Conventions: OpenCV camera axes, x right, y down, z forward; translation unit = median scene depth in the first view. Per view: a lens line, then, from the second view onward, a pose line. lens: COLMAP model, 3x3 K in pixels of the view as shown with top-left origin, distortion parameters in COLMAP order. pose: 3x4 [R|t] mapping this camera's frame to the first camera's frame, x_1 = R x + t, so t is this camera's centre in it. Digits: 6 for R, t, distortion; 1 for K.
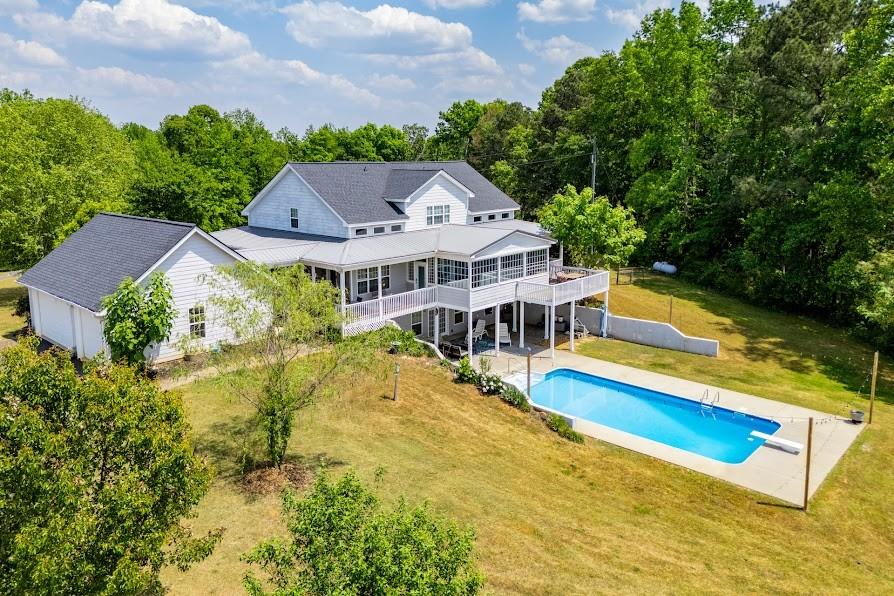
lens RADIAL K [[660.1, 0, 446.3], [0, 660.1, 252.3], [0, 0, 1]] dist [0.095038, -0.102715]
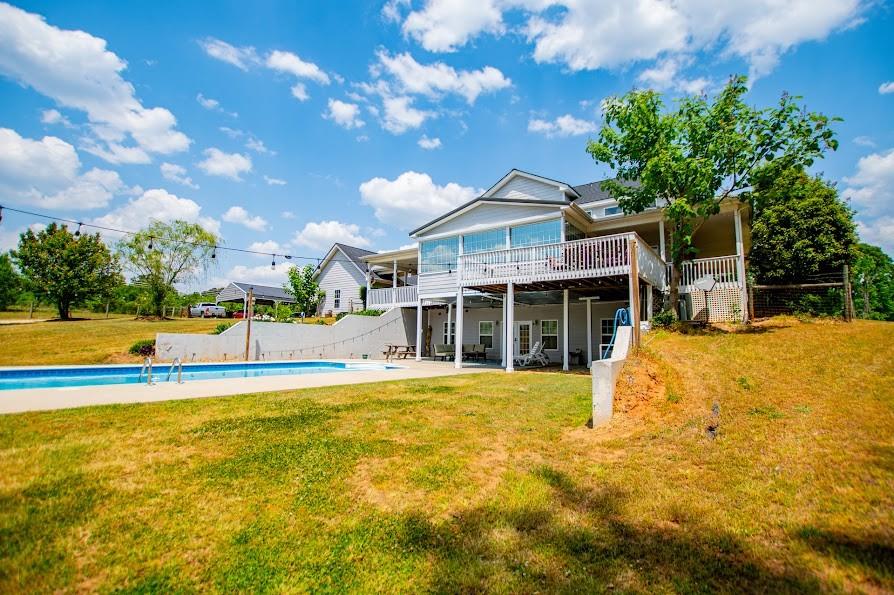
lens RADIAL K [[396.4, 0, 451.8], [0, 396.4, 299.4], [0, 0, 1]] dist [-0.025210, 0.001020]
pose [[0.094808, -0.098884, -0.990572, 0.533639], [-0.166019, 0.979549, -0.113674, 0.135282], [0.981554, 0.175231, 0.076453, 0.933694]]
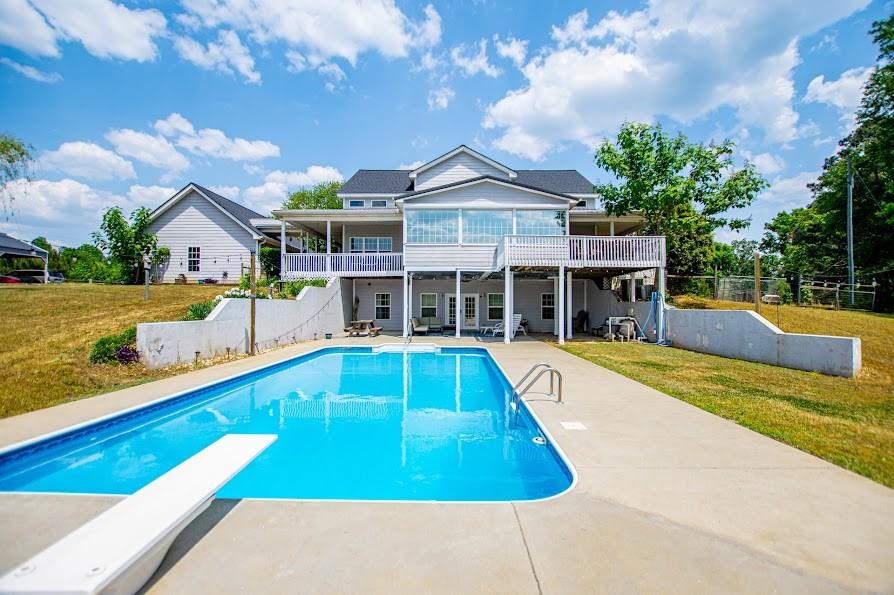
lens RADIAL K [[396.4, 0, 451.8], [0, 396.4, 299.4], [0, 0, 1]] dist [-0.025210, 0.001020]
pose [[0.670375, -0.006307, -0.741995, 0.412844], [-0.114012, 0.987214, -0.111399, 0.162535], [0.733211, 0.159275, 0.661085, 0.670148]]
